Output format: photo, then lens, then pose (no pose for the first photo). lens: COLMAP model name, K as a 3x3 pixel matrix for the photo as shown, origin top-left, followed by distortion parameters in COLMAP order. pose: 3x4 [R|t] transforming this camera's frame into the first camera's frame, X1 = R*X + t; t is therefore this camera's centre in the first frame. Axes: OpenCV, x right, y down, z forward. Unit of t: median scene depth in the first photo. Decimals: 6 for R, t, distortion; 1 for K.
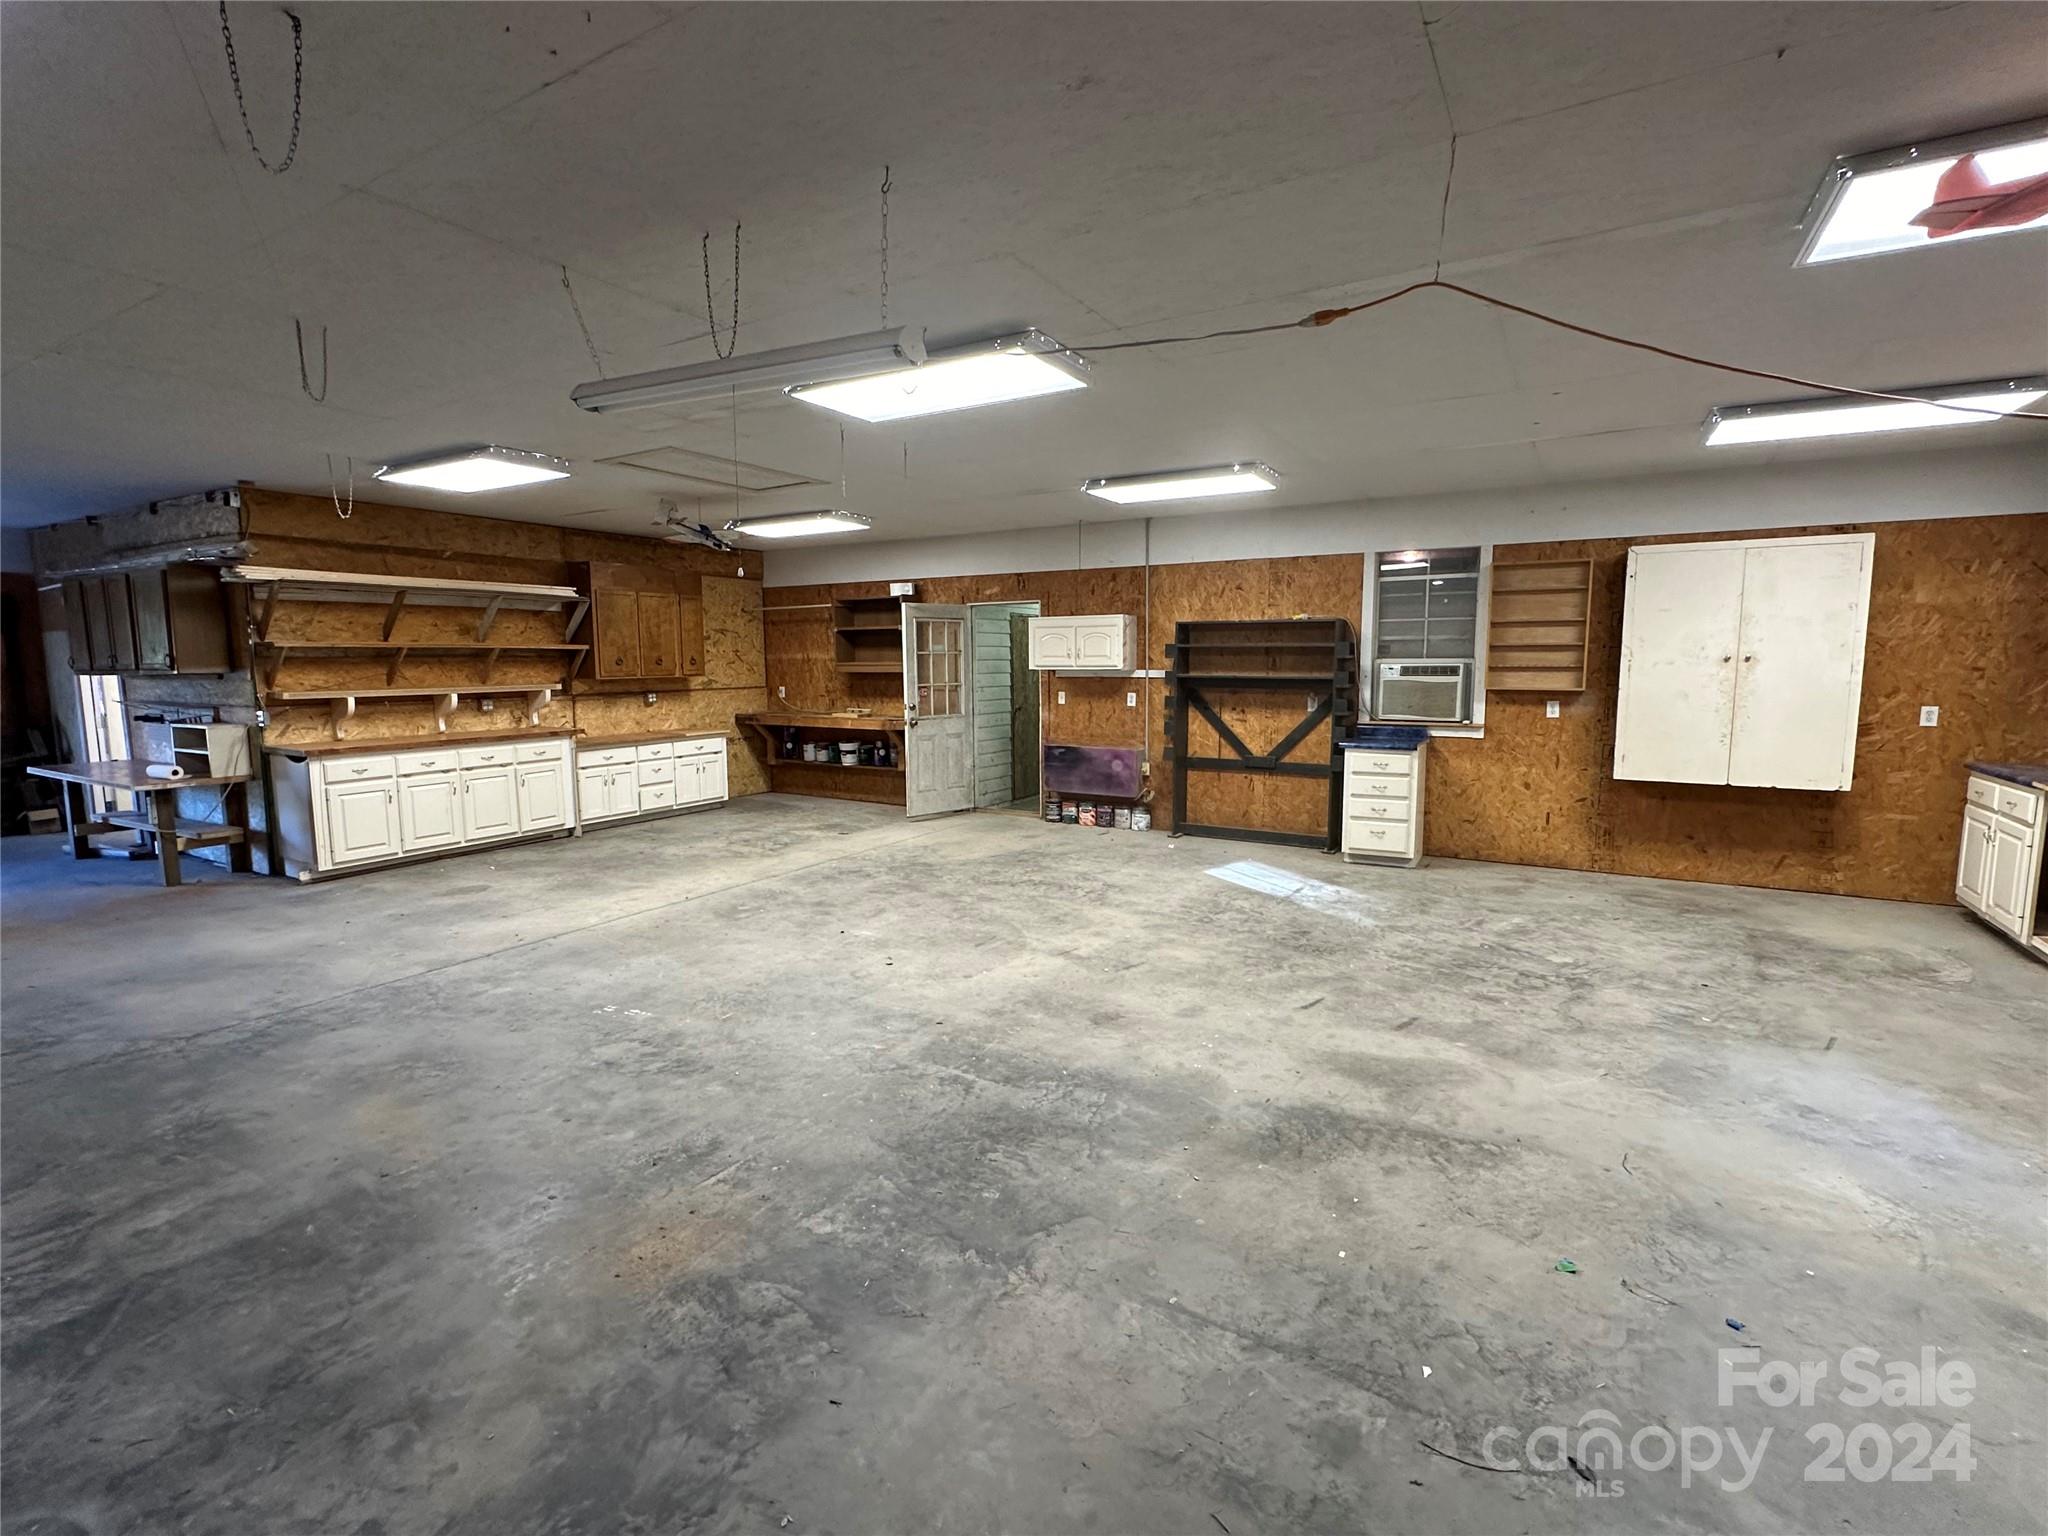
lens RADIAL K [[943.6, 0, 1024.2], [0, 943.6, 763.3], [0, 0, 1]] dist [-0.000845, -0.000335]
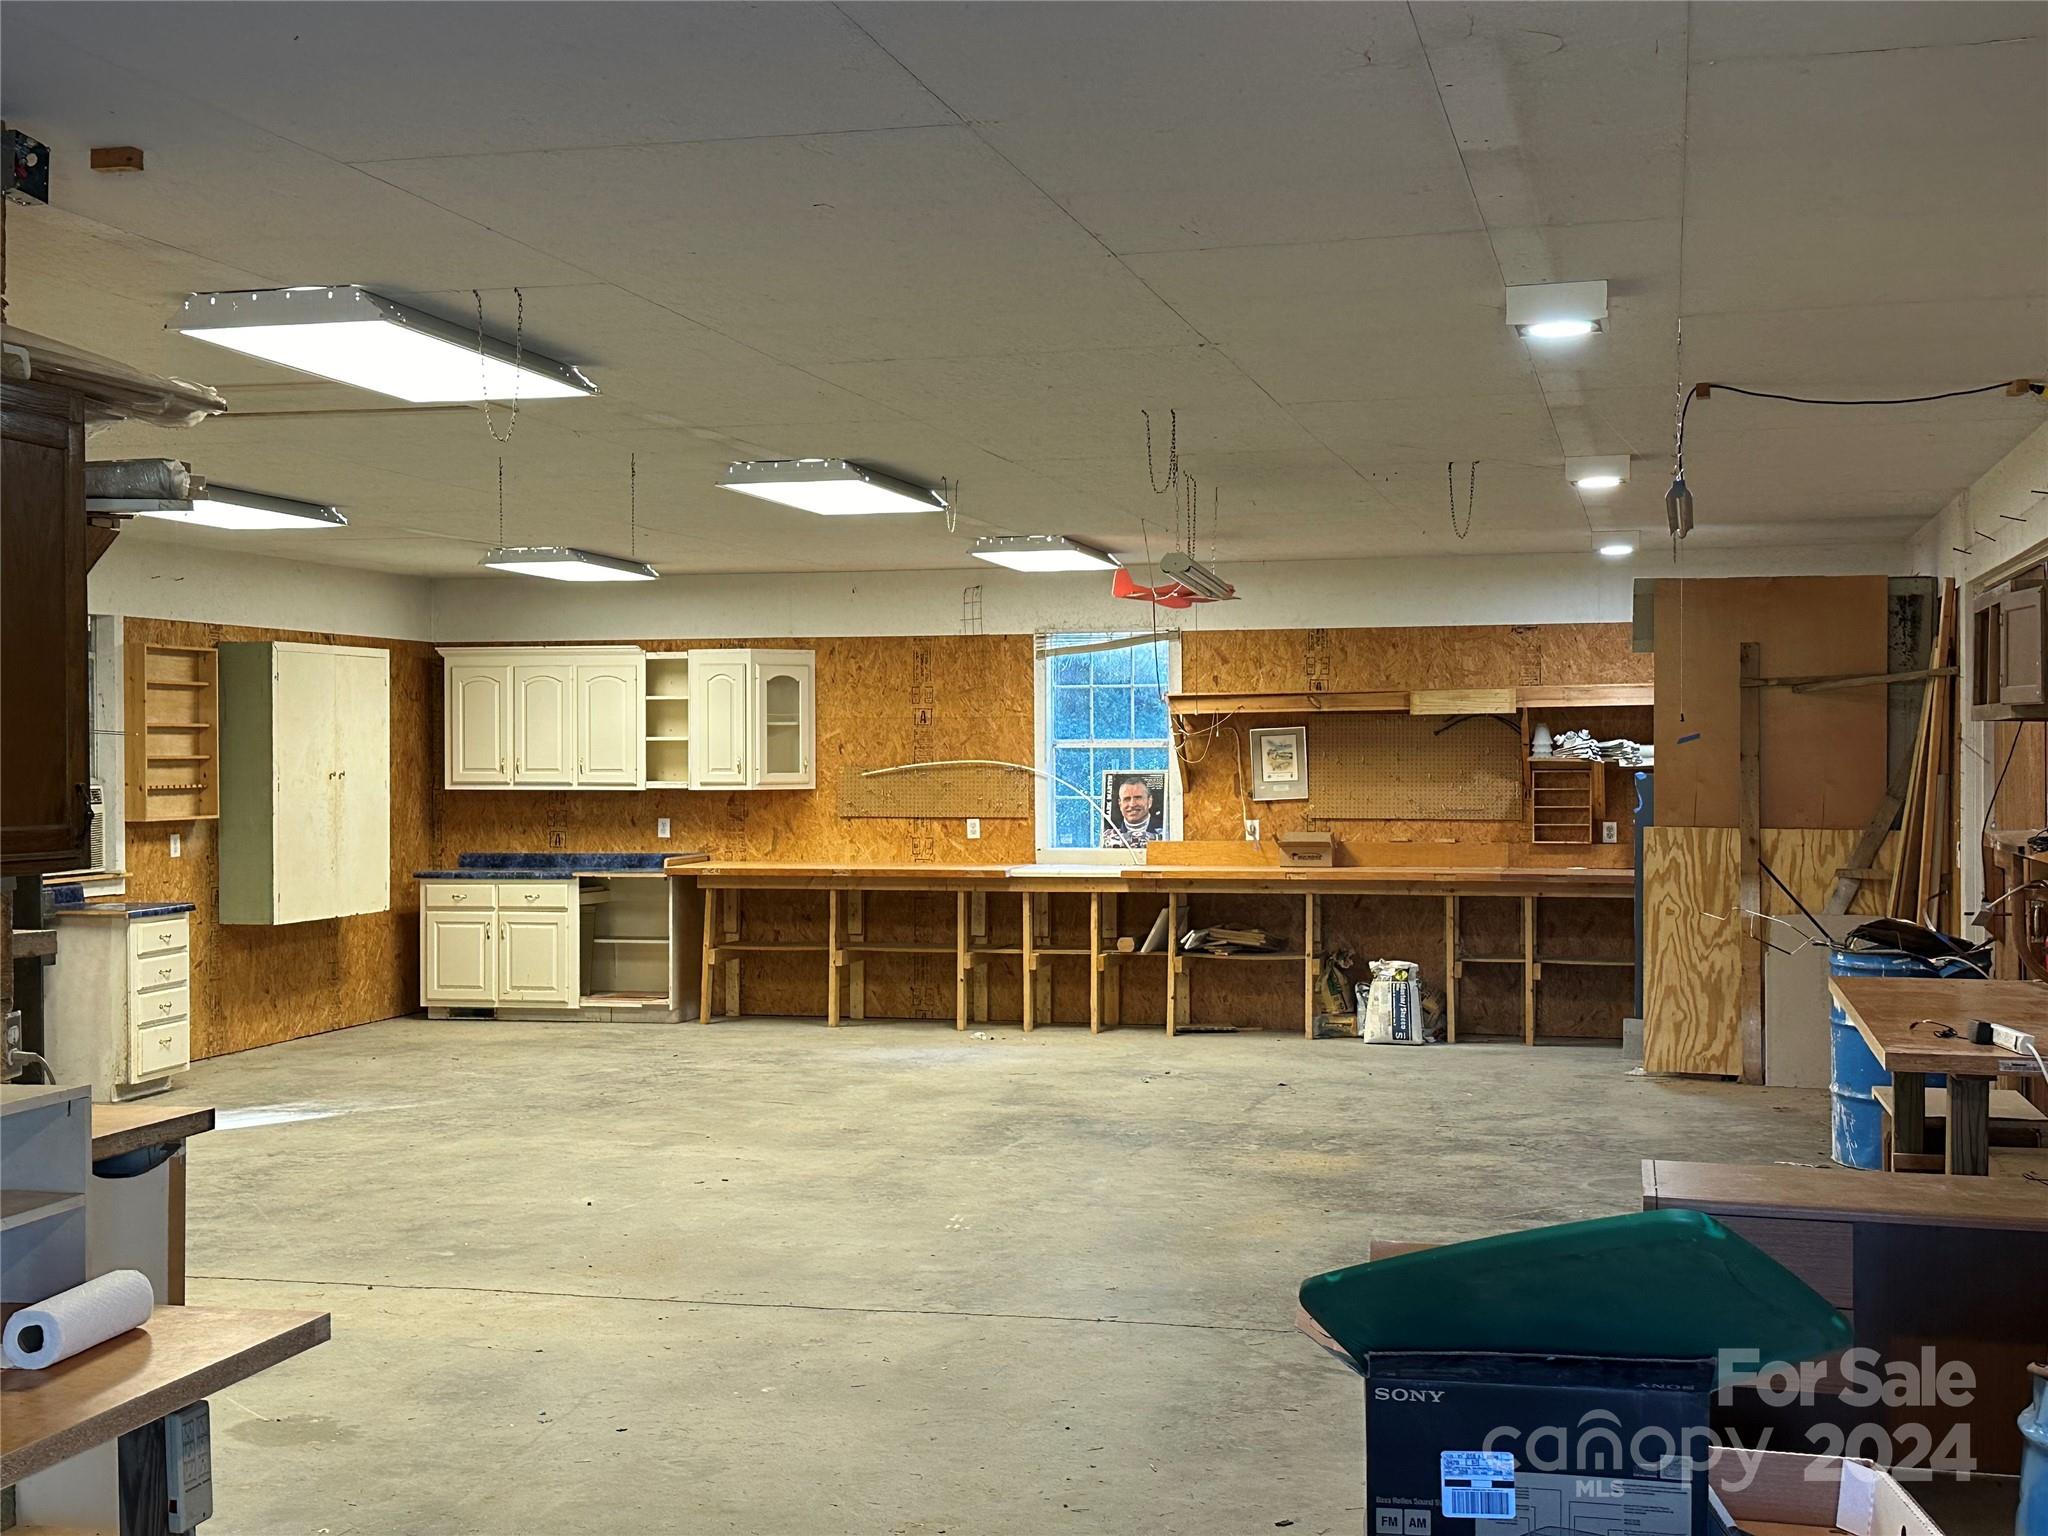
lens RADIAL K [[2512.6, 0, 1028.5], [0, 2512.6, 761.0], [0, 0, 1]] dist [0.121474, 0.000000]
pose [[-0.275260, 0.000136, 0.961370, -1.668022], [0.113522, 0.993008, 0.032363, -0.122065], [-0.954644, 0.118045, -0.273351, 0.985204]]
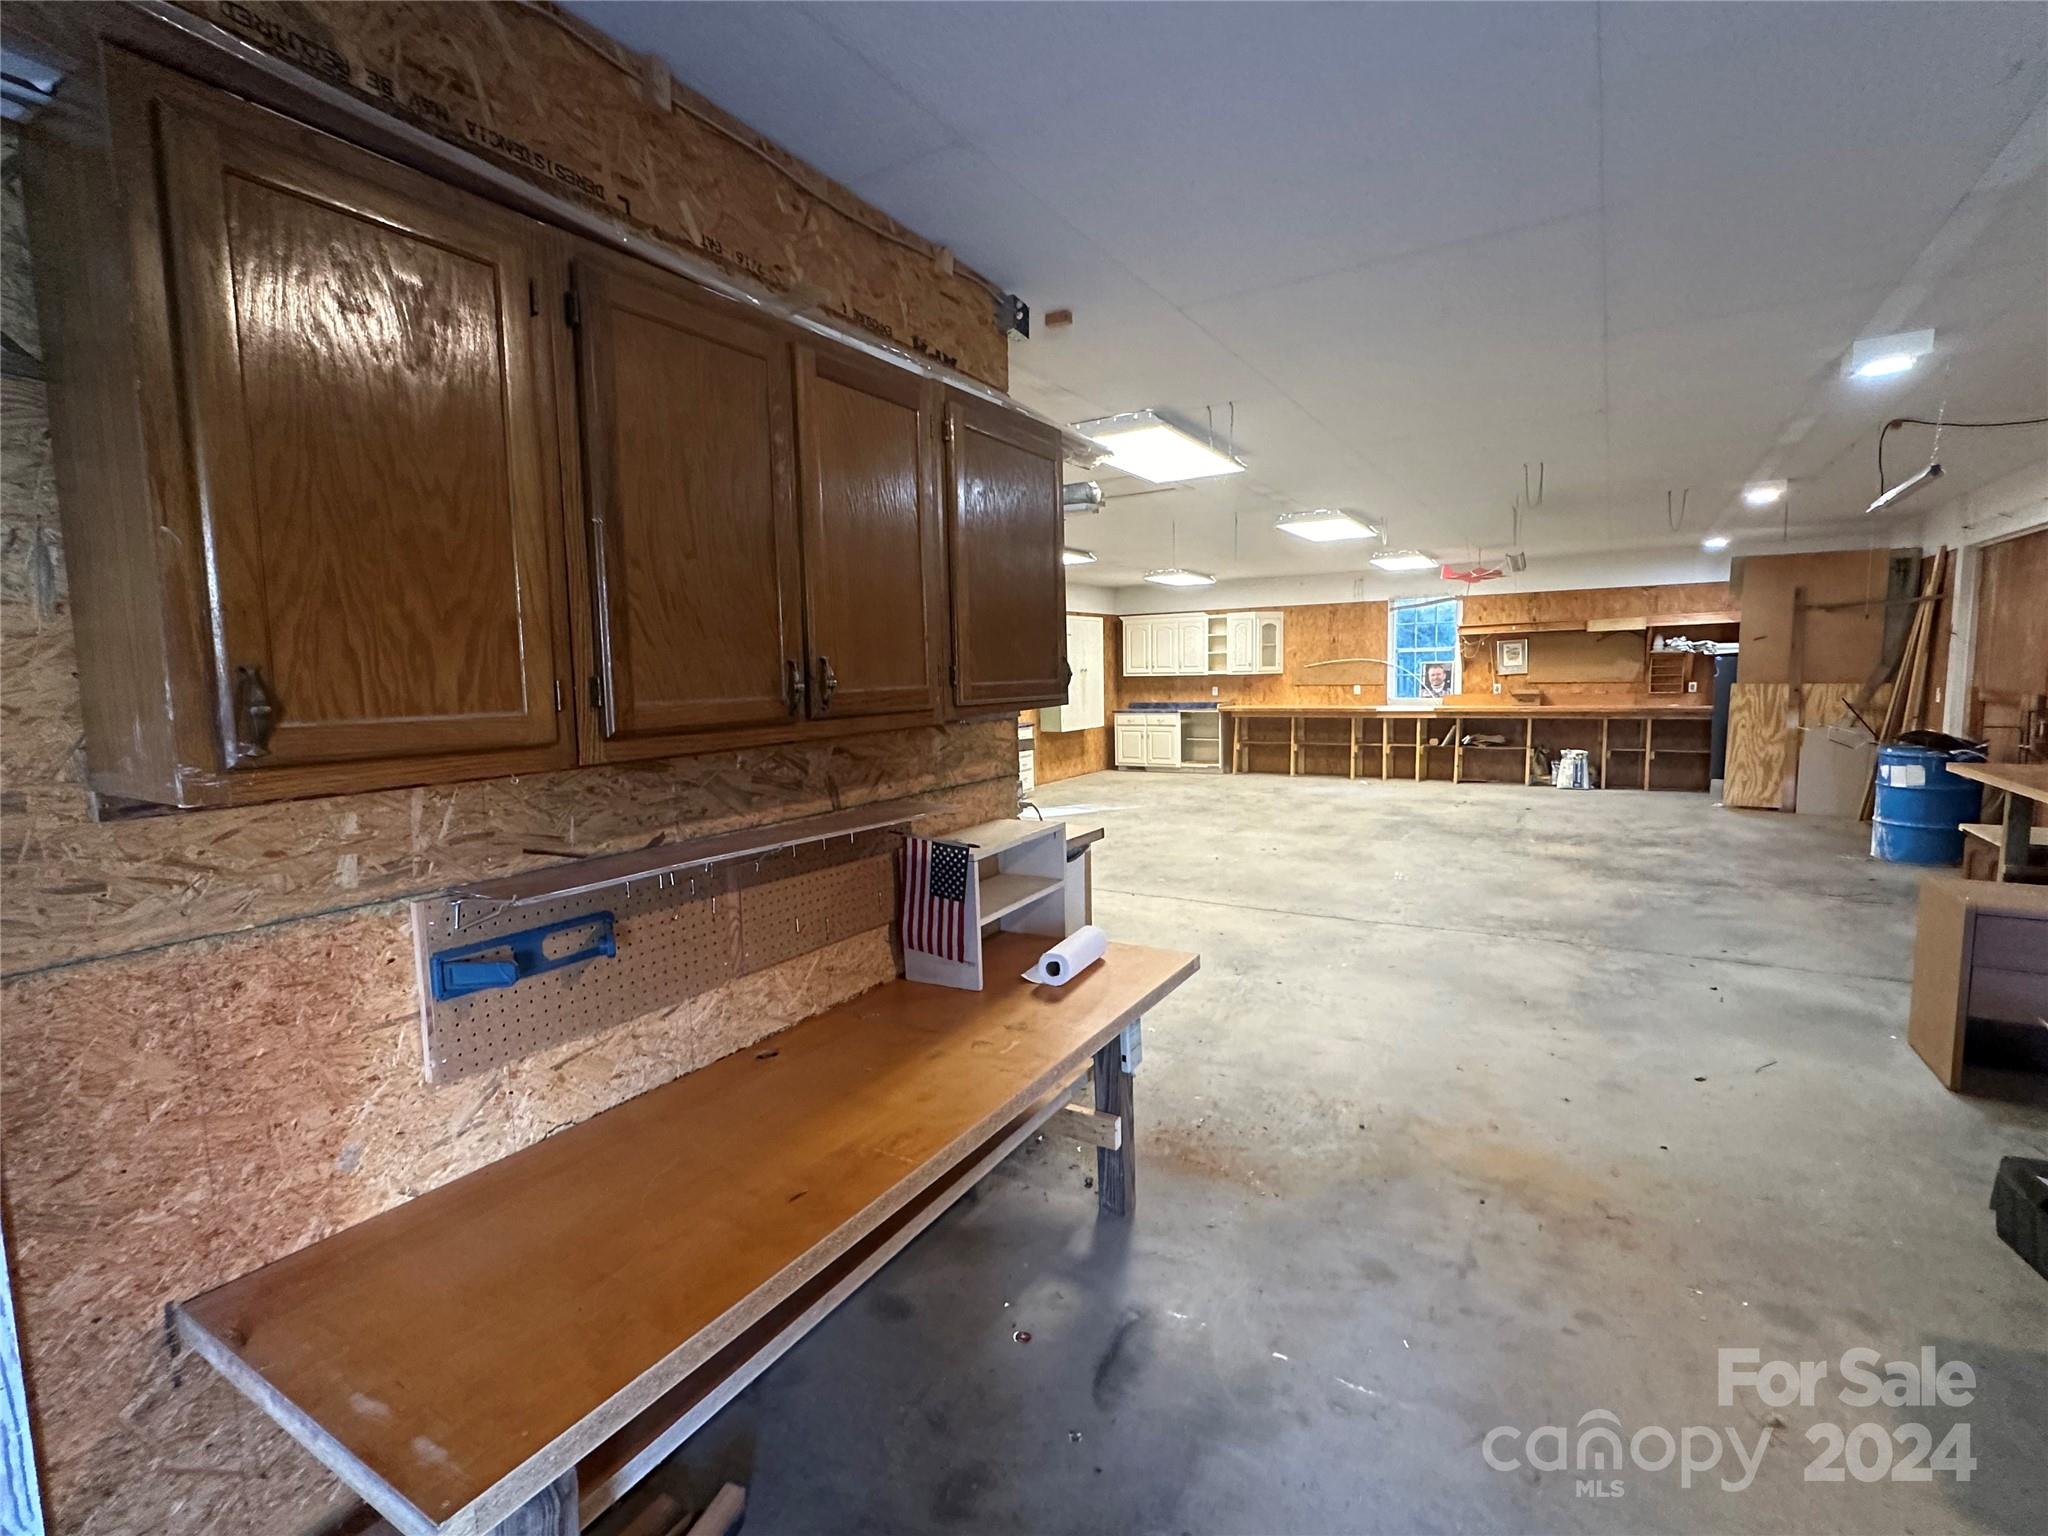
lens RADIAL K [[943.6, 0, 1022.9], [0, 943.6, 768.5], [0, 0, 1]] dist [-0.000845, -0.000335]
pose [[0.015662, -0.101817, 0.994680, -1.375219], [0.136189, 0.985748, 0.098758, -0.116206], [-0.990559, 0.133918, 0.029305, 1.056721]]
